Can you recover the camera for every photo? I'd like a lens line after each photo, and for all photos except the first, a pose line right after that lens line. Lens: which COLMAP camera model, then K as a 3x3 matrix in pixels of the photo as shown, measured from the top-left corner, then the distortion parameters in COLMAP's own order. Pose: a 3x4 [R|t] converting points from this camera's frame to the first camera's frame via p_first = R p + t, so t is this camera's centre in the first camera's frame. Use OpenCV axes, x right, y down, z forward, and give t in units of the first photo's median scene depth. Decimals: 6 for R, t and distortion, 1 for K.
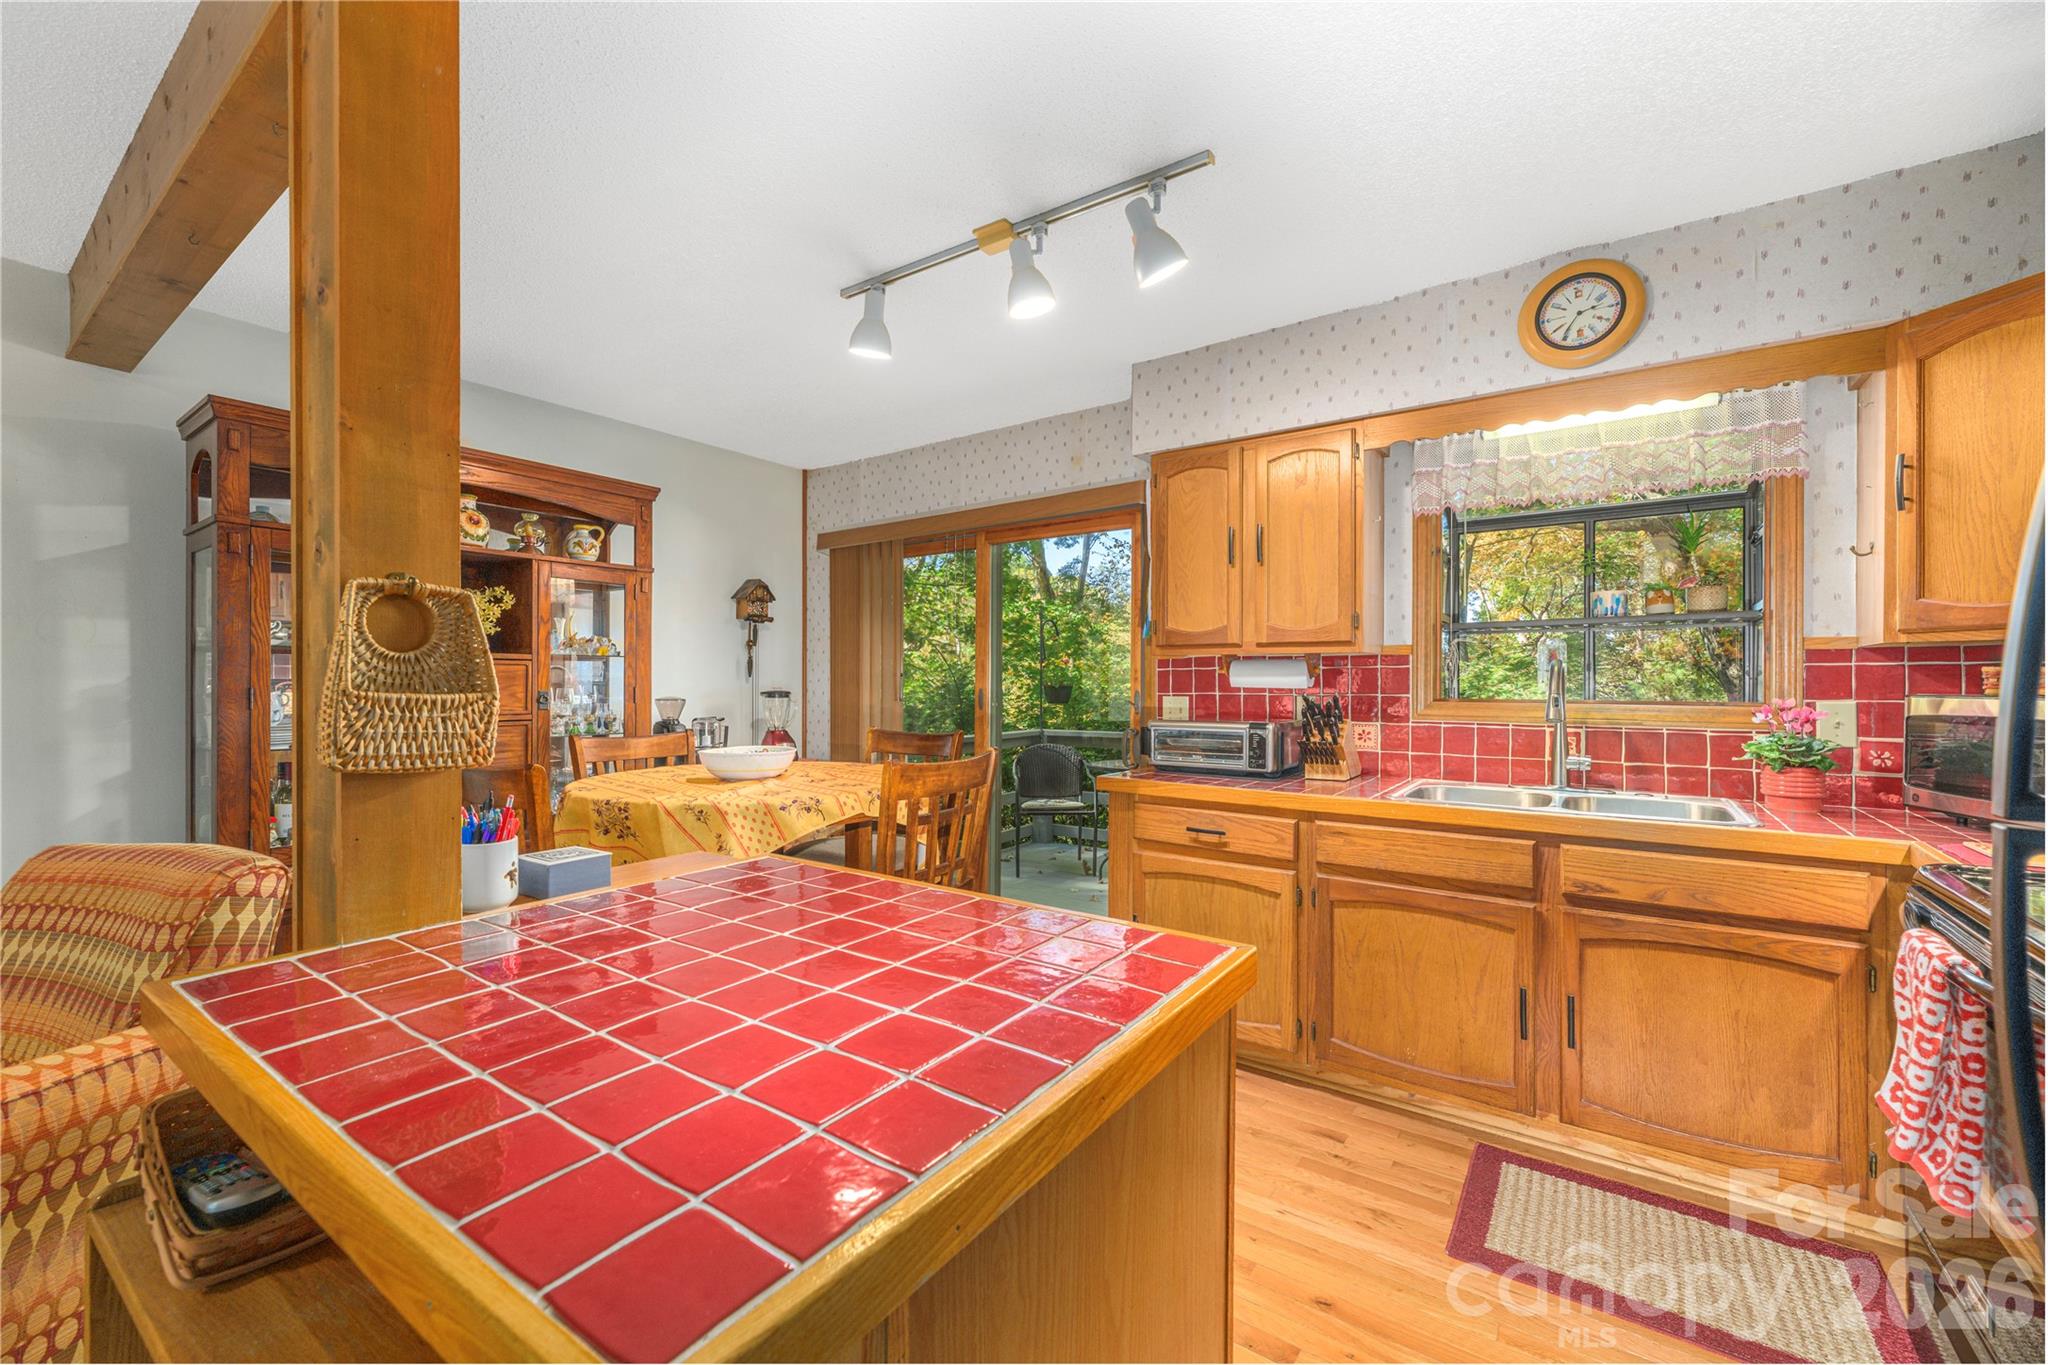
lens RADIAL K [[844.0, 0, 1012.9], [0, 844.0, 685.7], [0, 0, 1]] dist [-0.000951, 0.000116]
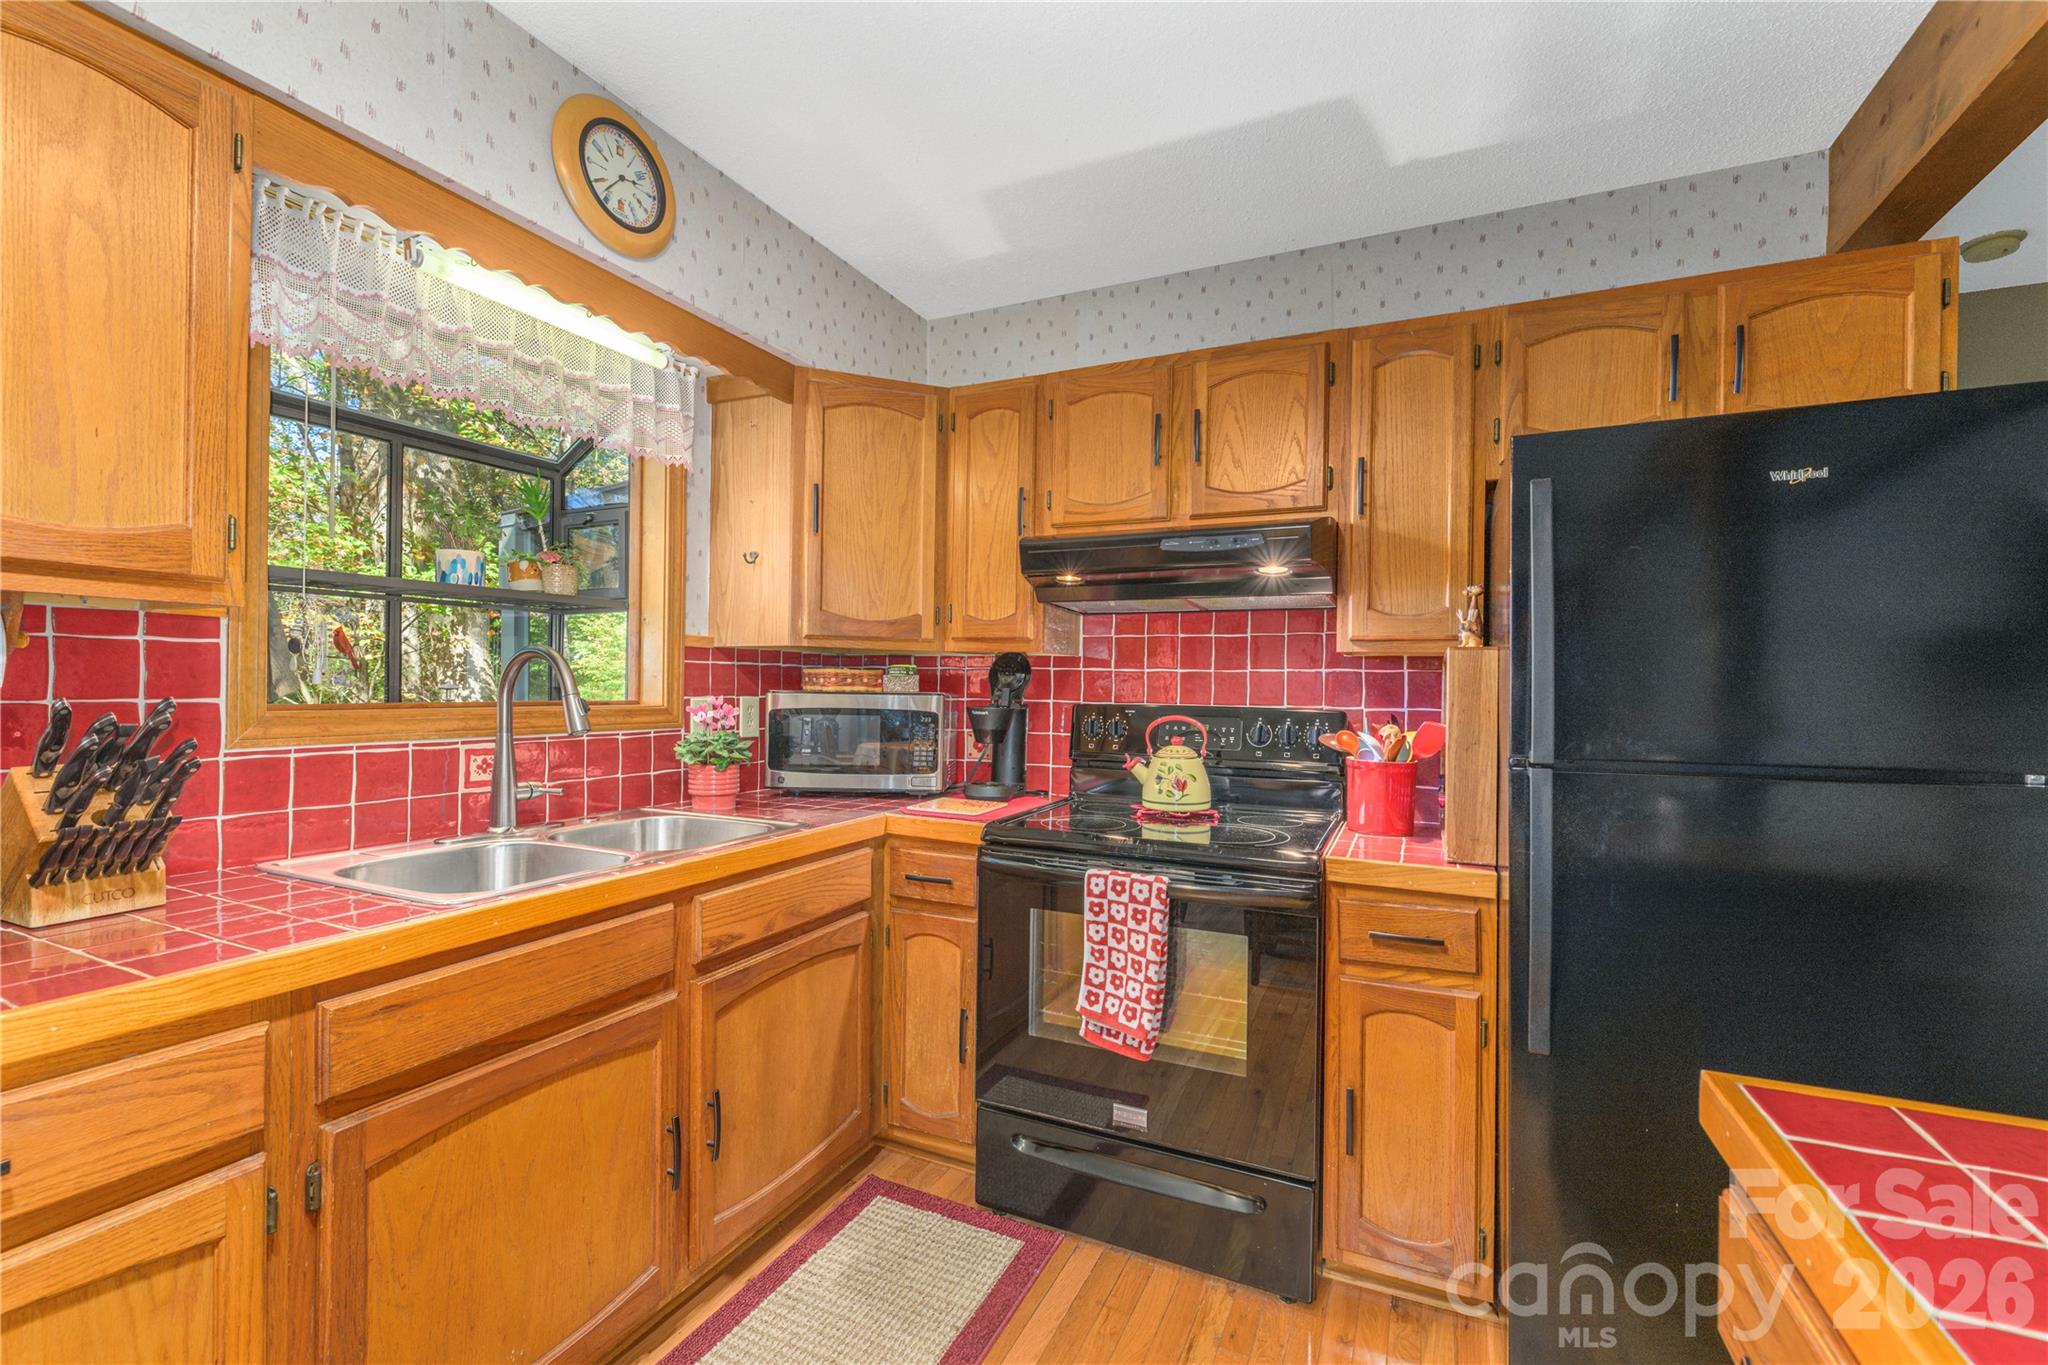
lens RADIAL K [[865.8, 0, 1024.0], [0, 865.8, 682.5], [0, 0, 1]] dist [0.001205, 0.000319]
pose [[-0.189862, -0.004644, 0.981800, -0.142675], [-0.010588, 0.999940, 0.002683, -0.006003], [-0.981754, -0.009886, -0.189900, 0.796011]]
